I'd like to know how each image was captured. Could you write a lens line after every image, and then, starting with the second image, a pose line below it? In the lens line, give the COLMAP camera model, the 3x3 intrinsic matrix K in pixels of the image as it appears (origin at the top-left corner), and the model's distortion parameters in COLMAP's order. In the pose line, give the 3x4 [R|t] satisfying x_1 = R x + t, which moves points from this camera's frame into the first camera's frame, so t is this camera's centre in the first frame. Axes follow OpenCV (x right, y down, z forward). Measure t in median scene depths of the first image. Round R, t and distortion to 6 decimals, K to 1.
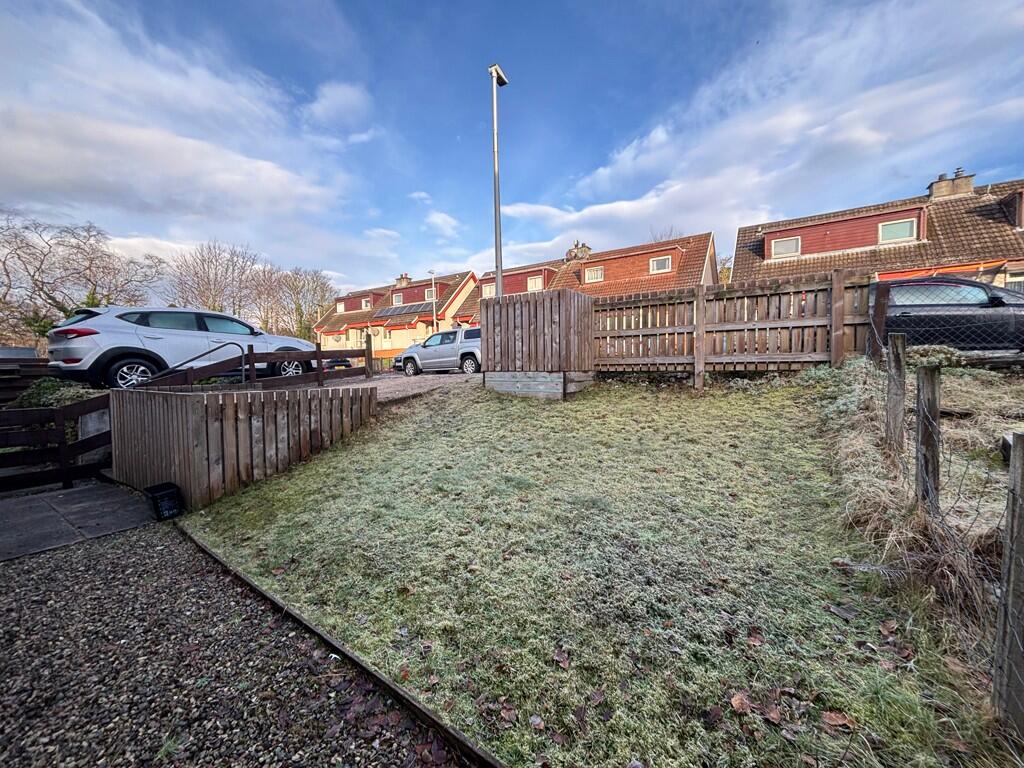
lens RADIAL K [[431.4, 0, 512.0], [0, 431.4, 384.0], [0, 0, 1]] dist [-0.000691, -0.000052]
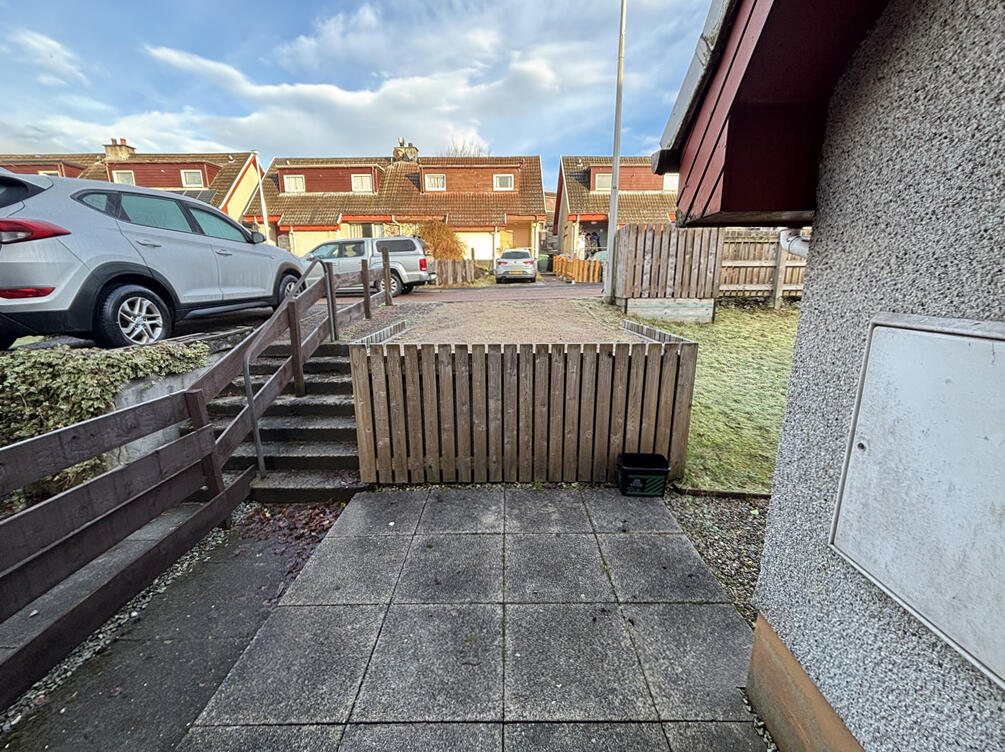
lens RADIAL K [[427.9, 0, 502.5], [0, 427.9, 376.0], [0, 0, 1]] dist [-0.017305, 0.007363]
pose [[0.816760, -0.123517, 0.563602, -0.255629], [0.015684, 0.981209, 0.192309, -0.013309], [-0.576764, -0.148231, 0.803350, 0.095720]]
